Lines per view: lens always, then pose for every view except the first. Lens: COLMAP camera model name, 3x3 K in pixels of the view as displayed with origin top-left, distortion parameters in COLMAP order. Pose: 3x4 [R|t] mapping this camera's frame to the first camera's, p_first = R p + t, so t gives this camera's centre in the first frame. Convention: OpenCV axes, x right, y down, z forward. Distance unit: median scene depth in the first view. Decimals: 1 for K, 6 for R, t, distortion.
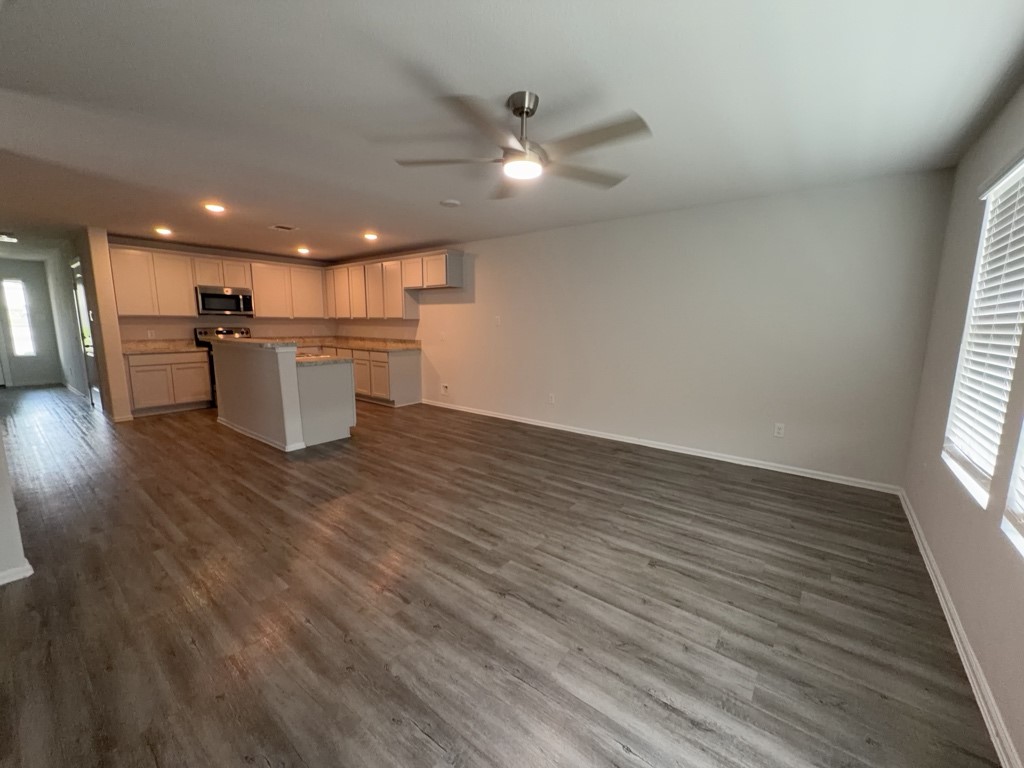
lens RADIAL K [[408.6, 0, 511.1], [0, 408.6, 383.4], [0, 0, 1]] dist [0.002284, 0.000295]
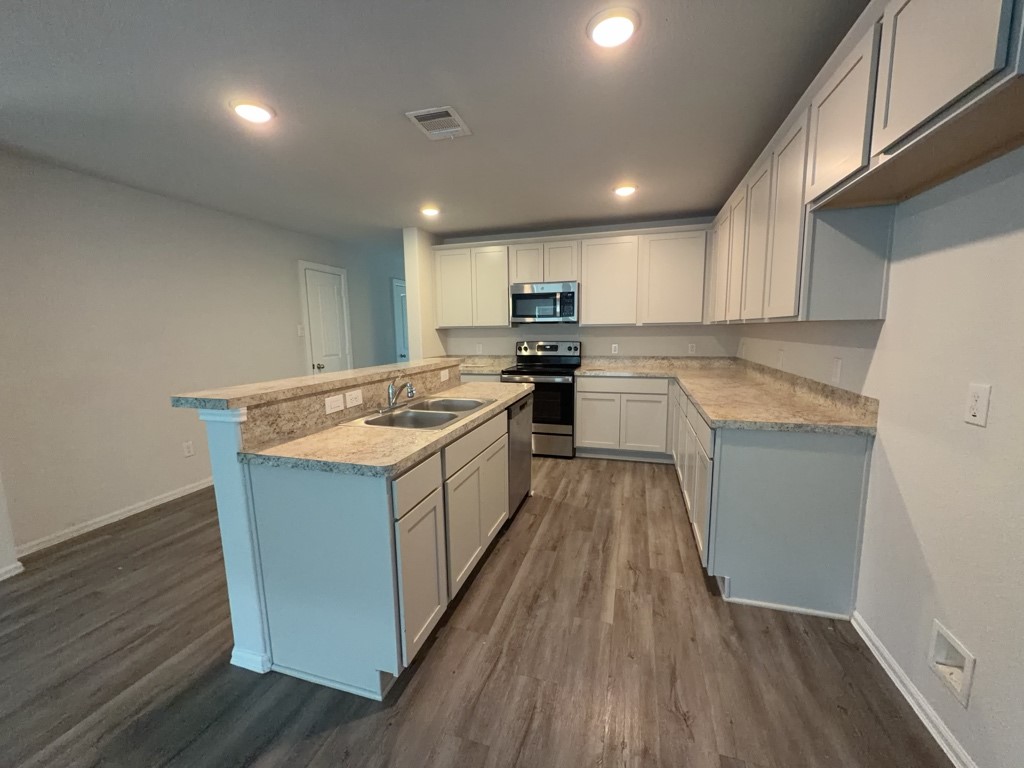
lens RADIAL K [[408.6, 0, 511.1], [0, 408.6, 383.4], [0, 0, 1]] dist [0.002284, 0.000295]
pose [[0.359146, 0.111126, -0.926642, -0.081576], [-0.122714, 0.989888, 0.071150, -0.134706], [0.925179, 0.088159, 0.369151, 0.870499]]
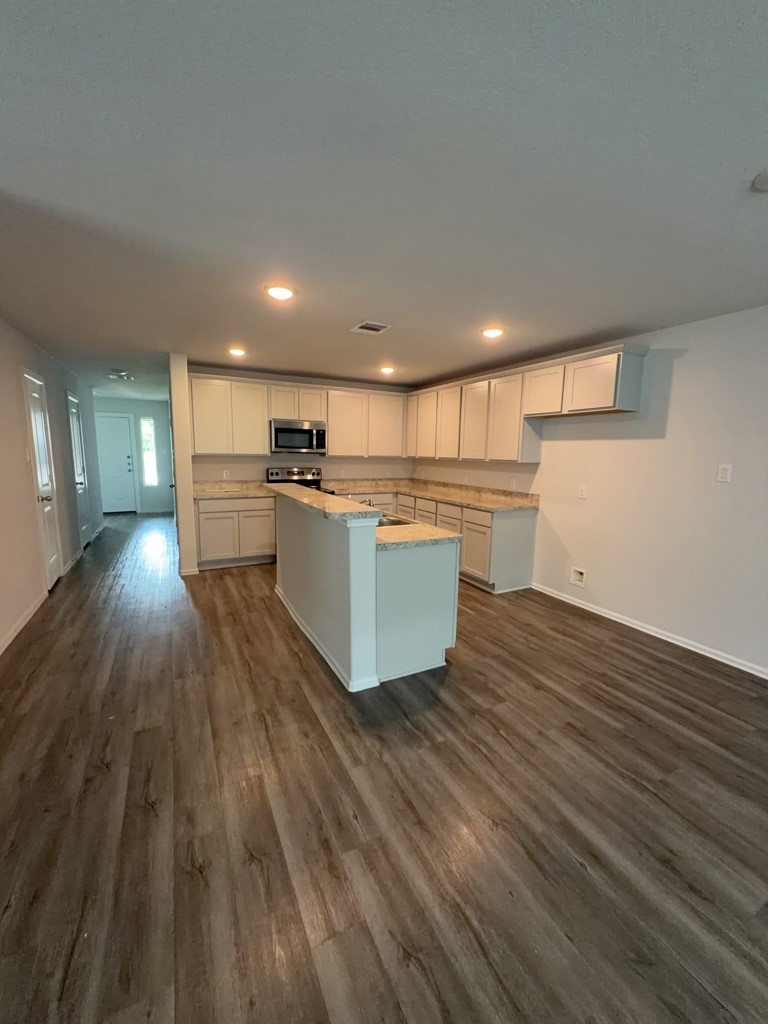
lens RADIAL K [[408.6, 0, 382.7], [0, 408.6, 513.4], [0, 0, 1]] dist [0.002284, 0.000295]
pose [[0.908105, 0.072803, -0.412365, -0.224119], [-0.074668, 0.997141, 0.011611, -0.081700], [0.412031, 0.020247, 0.910945, 0.378548]]
